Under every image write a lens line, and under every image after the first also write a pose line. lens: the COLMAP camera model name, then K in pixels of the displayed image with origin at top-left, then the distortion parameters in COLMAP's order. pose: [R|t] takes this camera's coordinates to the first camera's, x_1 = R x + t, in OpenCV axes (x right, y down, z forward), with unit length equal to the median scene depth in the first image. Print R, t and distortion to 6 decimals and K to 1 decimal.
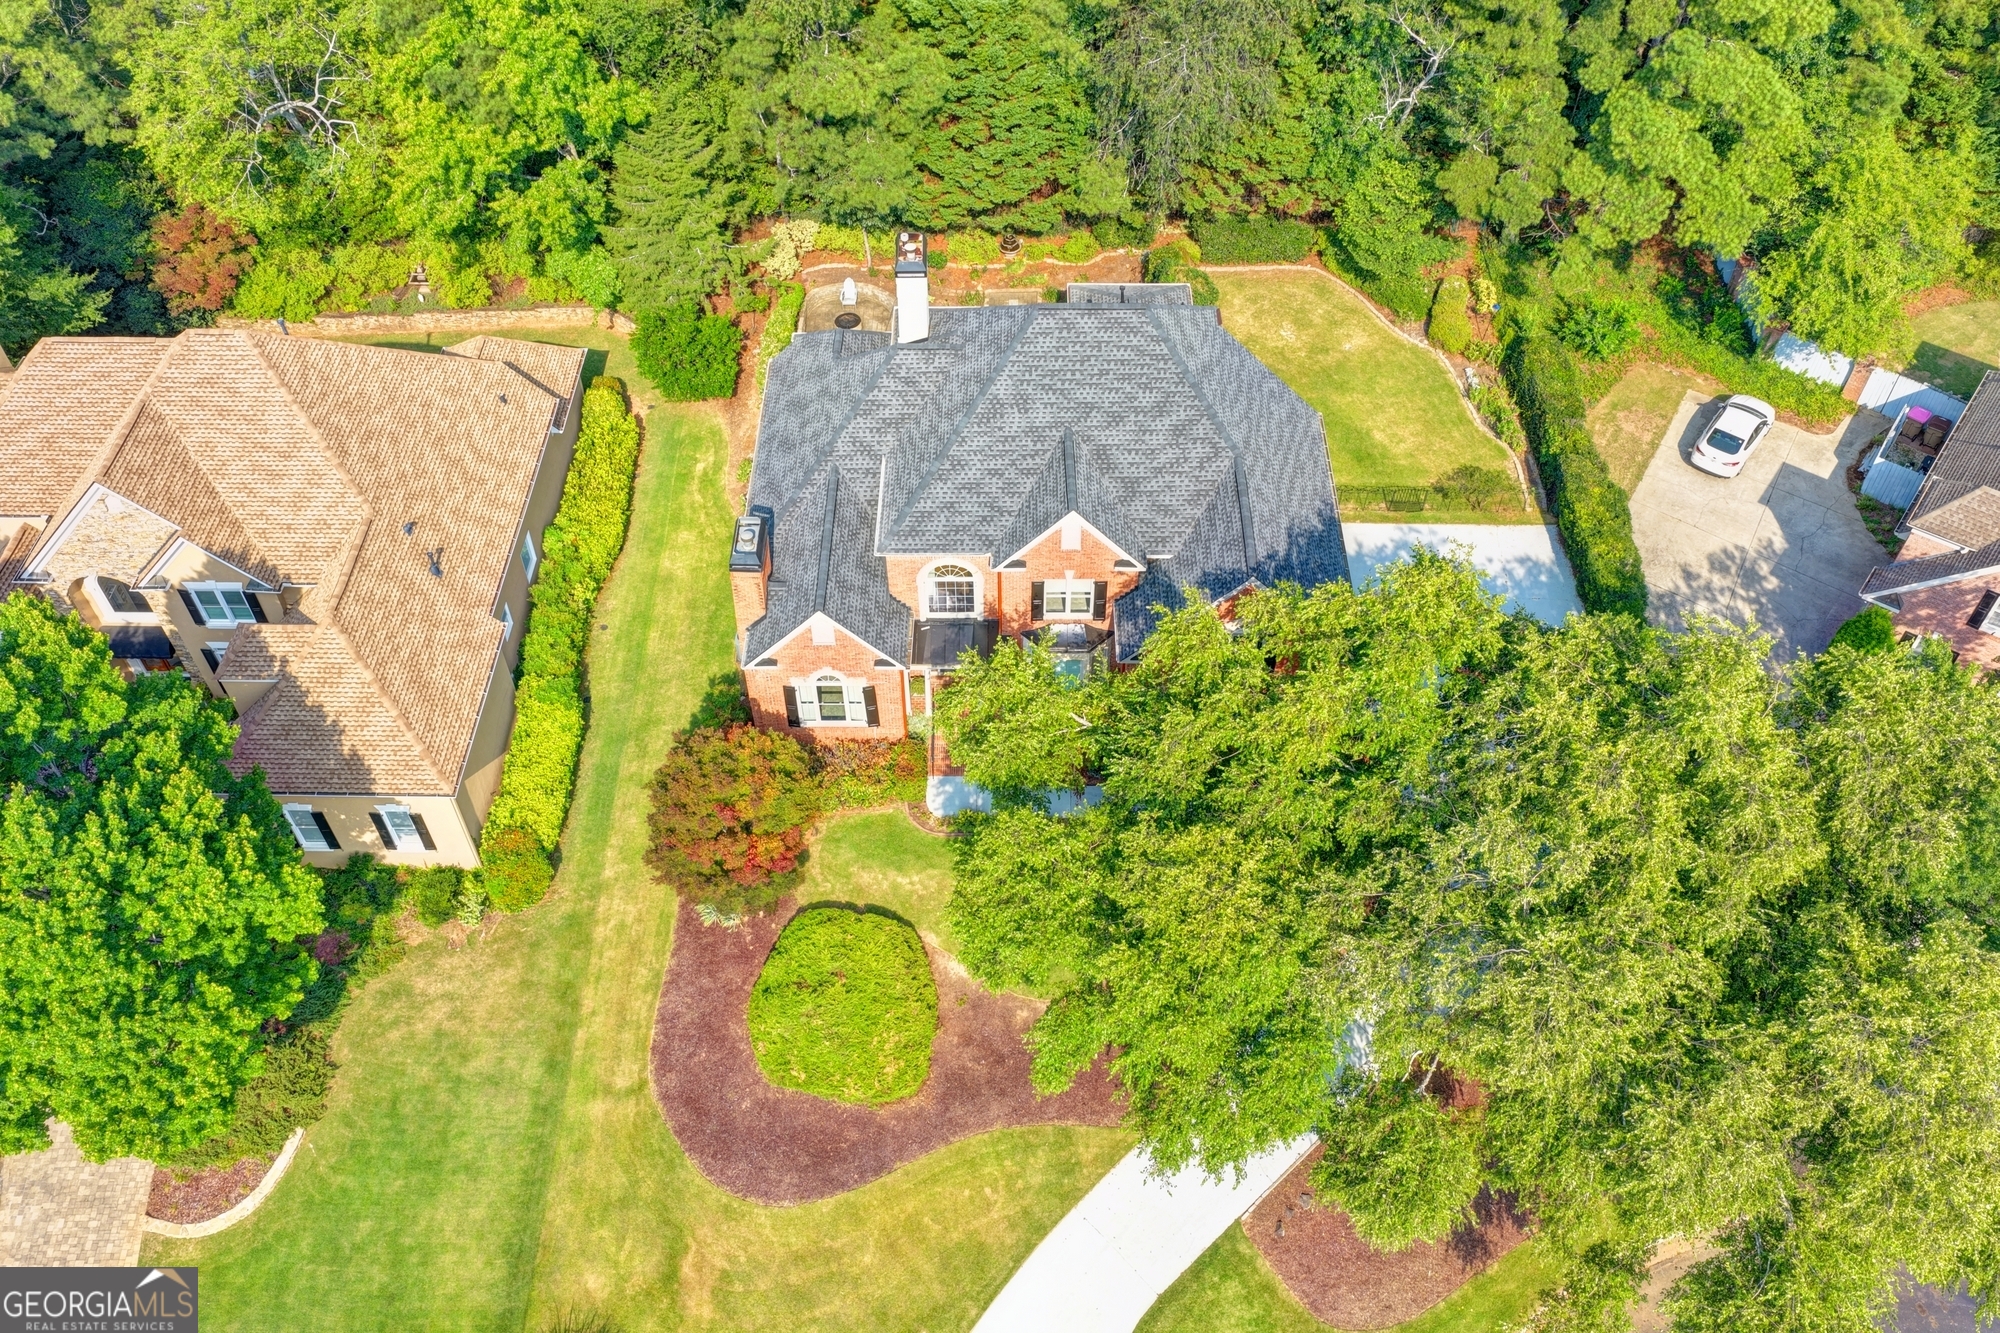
lens RADIAL K [[1633.5, 0, 1000.7], [0, 1633.5, 674.6], [0, 0, 1]] dist [-0.013110, 0.010726]
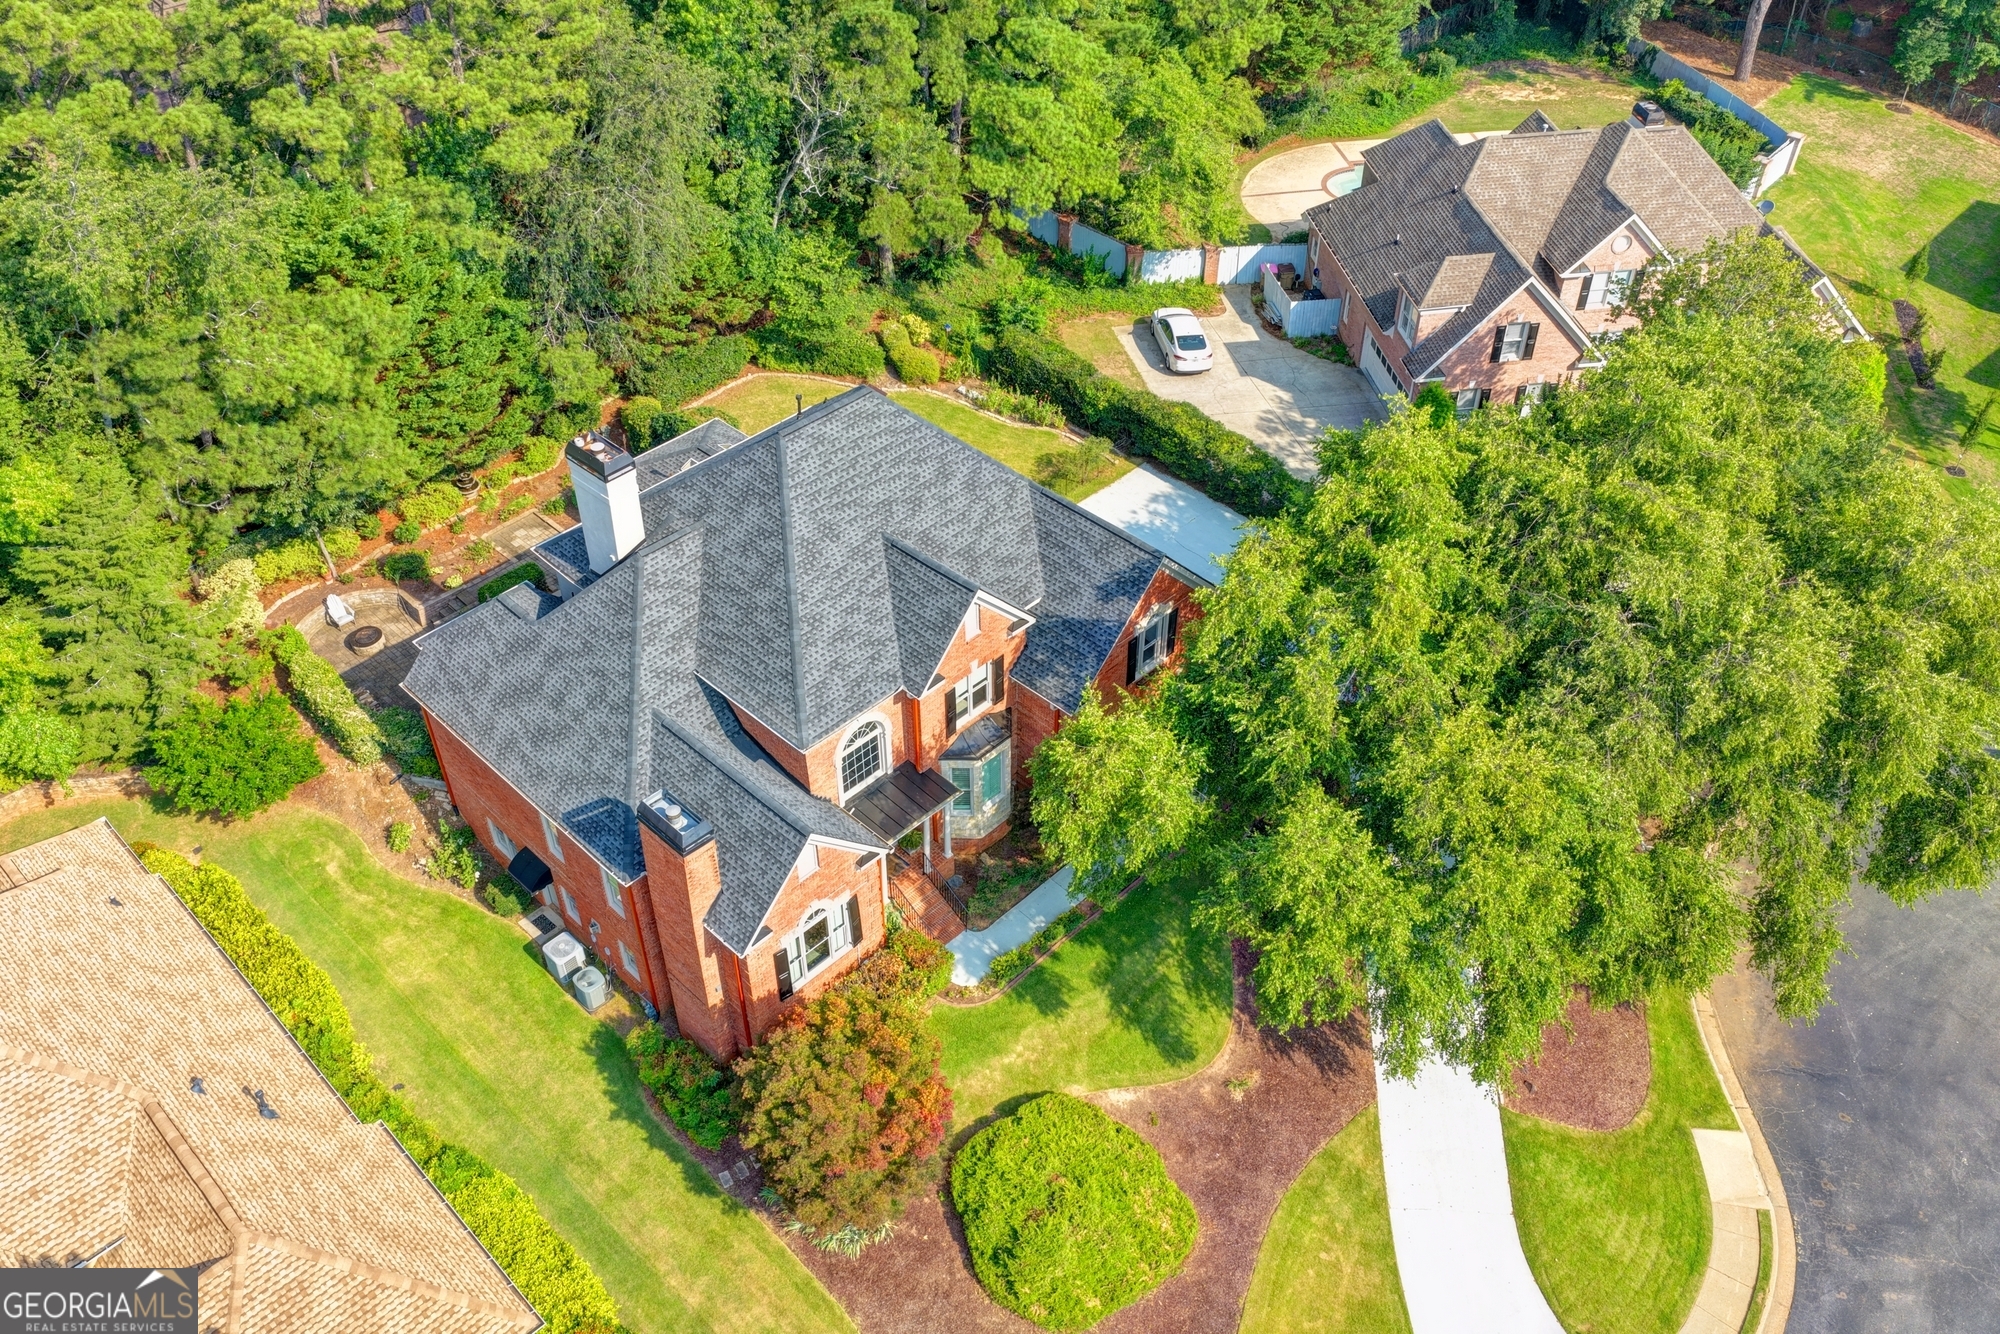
lens RADIAL K [[1633.5, 0, 1002.2], [0, 1633.5, 674.6], [0, 0, 1]] dist [-0.013110, 0.010726]
pose [[0.697603, -0.475427, 0.536021, -0.423755], [0.537652, 0.841858, 0.046966, -0.088085], [-0.473583, 0.255429, 0.842897, 0.210281]]
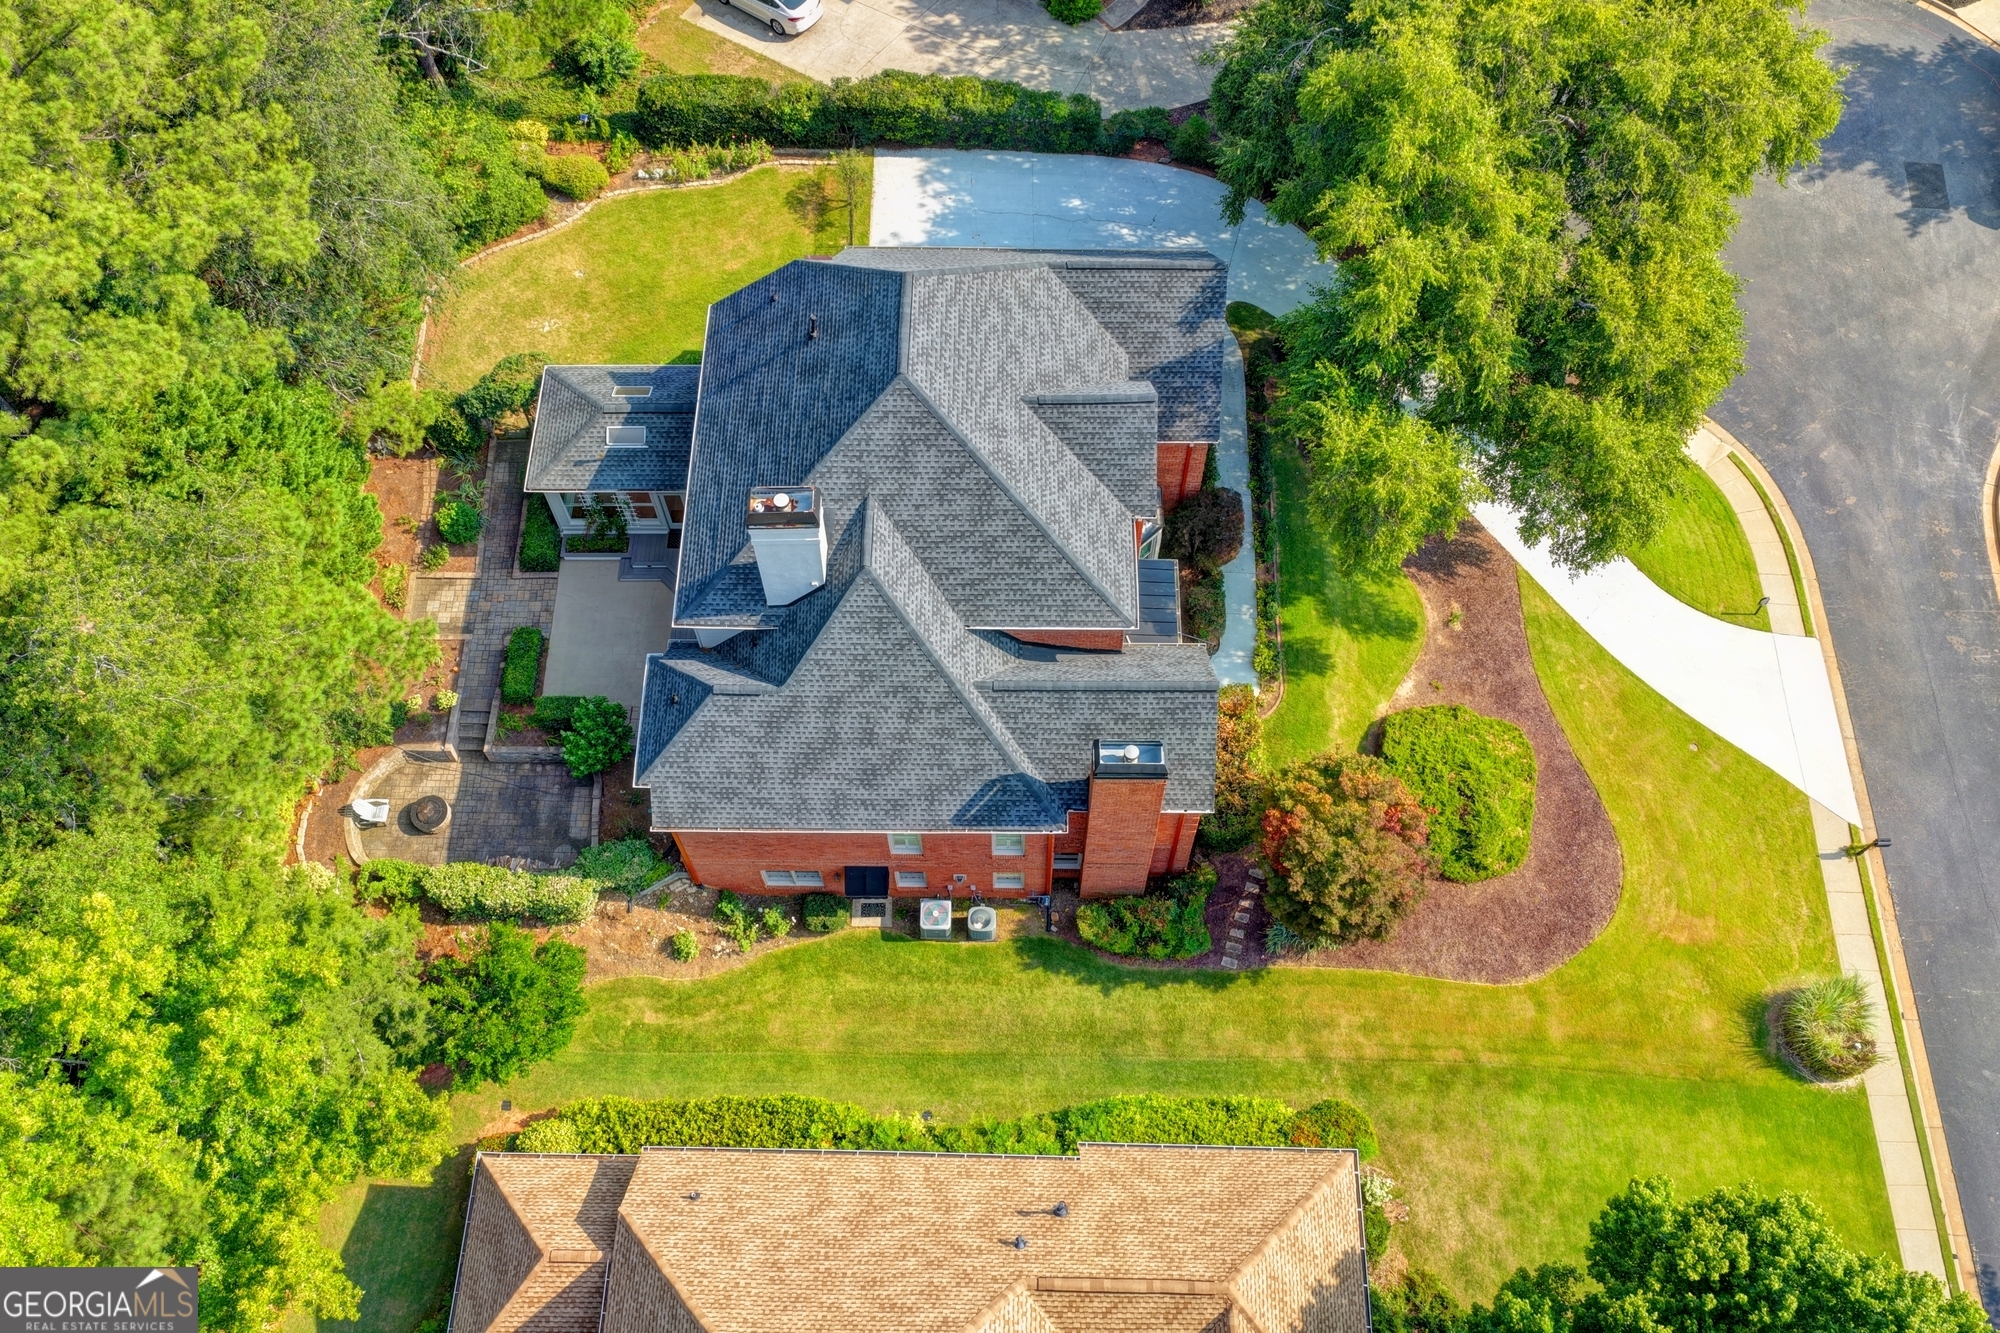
lens RADIAL K [[1633.5, 0, 1001.4], [0, 1633.5, 658.4], [0, 0, 1]] dist [-0.013110, 0.010726]
pose [[0.007798, -0.885507, 0.464561, -0.482231], [0.754089, 0.310316, 0.578838, -0.610121], [-0.656726, 0.345807, 0.670171, 0.439884]]
